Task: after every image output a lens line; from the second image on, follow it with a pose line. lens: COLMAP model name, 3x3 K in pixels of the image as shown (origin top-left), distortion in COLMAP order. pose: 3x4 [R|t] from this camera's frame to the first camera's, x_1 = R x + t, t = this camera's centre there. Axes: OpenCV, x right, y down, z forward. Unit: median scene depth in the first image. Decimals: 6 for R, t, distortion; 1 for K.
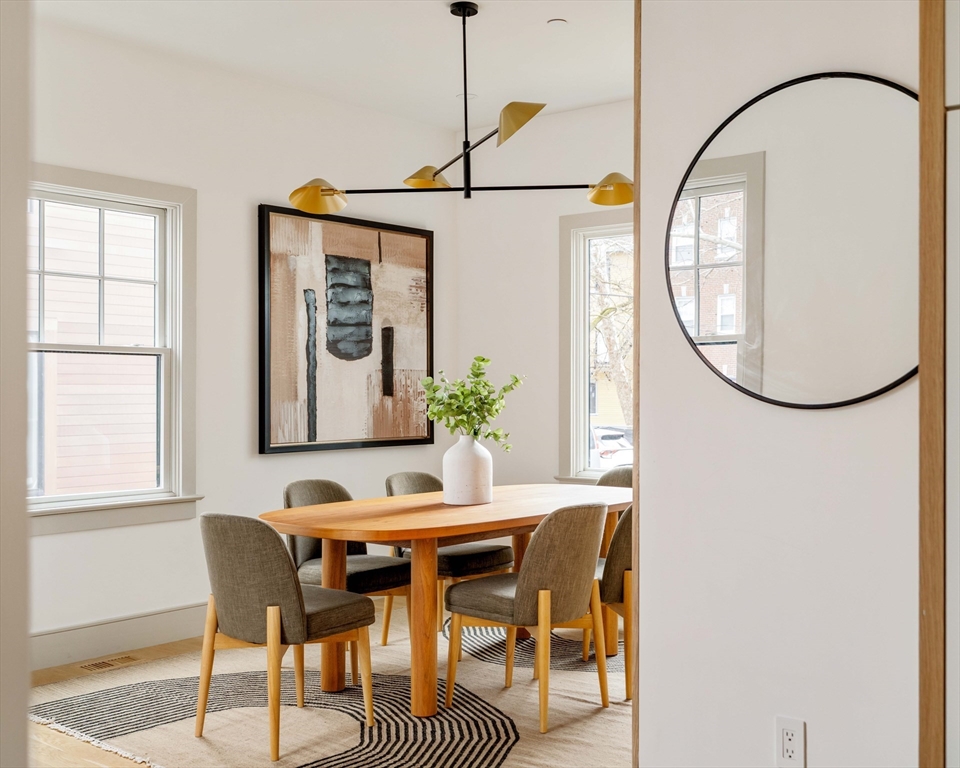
lens RADIAL K [[1116.3, 0, 479.2], [0, 1116.3, 442.7], [0, 0, 1]] dist [0.006338, -0.002677]
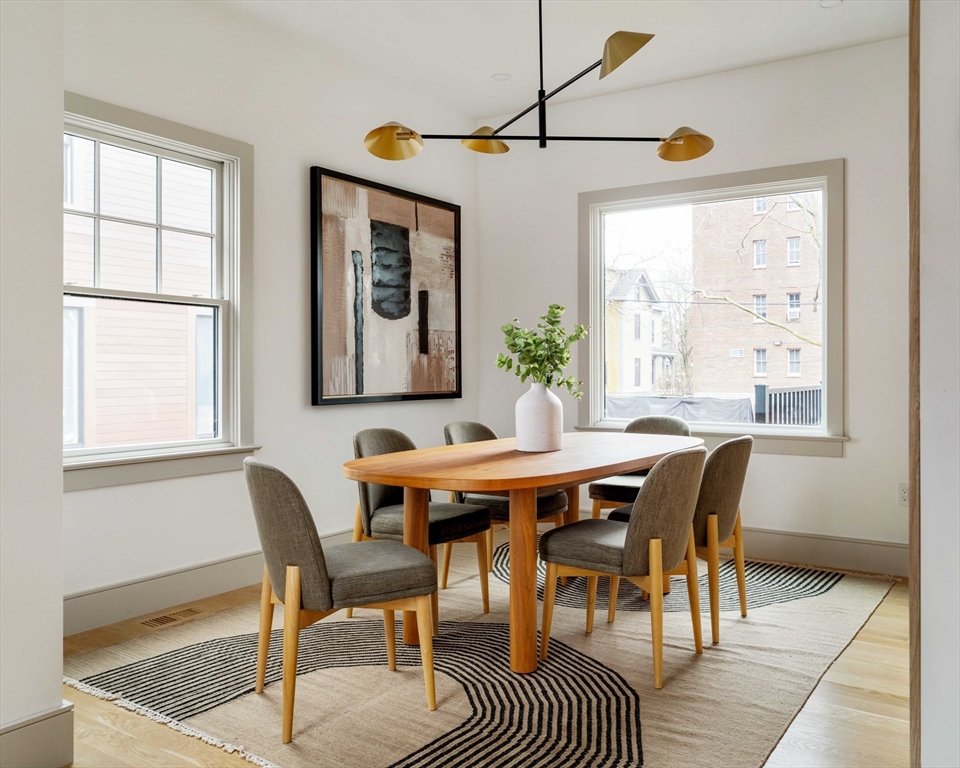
lens RADIAL K [[819.4, 0, 512.7], [0, 819.4, 408.2], [0, 0, 1]] dist [-0.006322, -0.000828]
pose [[0.992914, -0.003946, 0.118769, -0.117799], [0.003954, 0.999992, 0.000164, 0.015230], [-0.118768, 0.000306, 0.992922, 0.251922]]
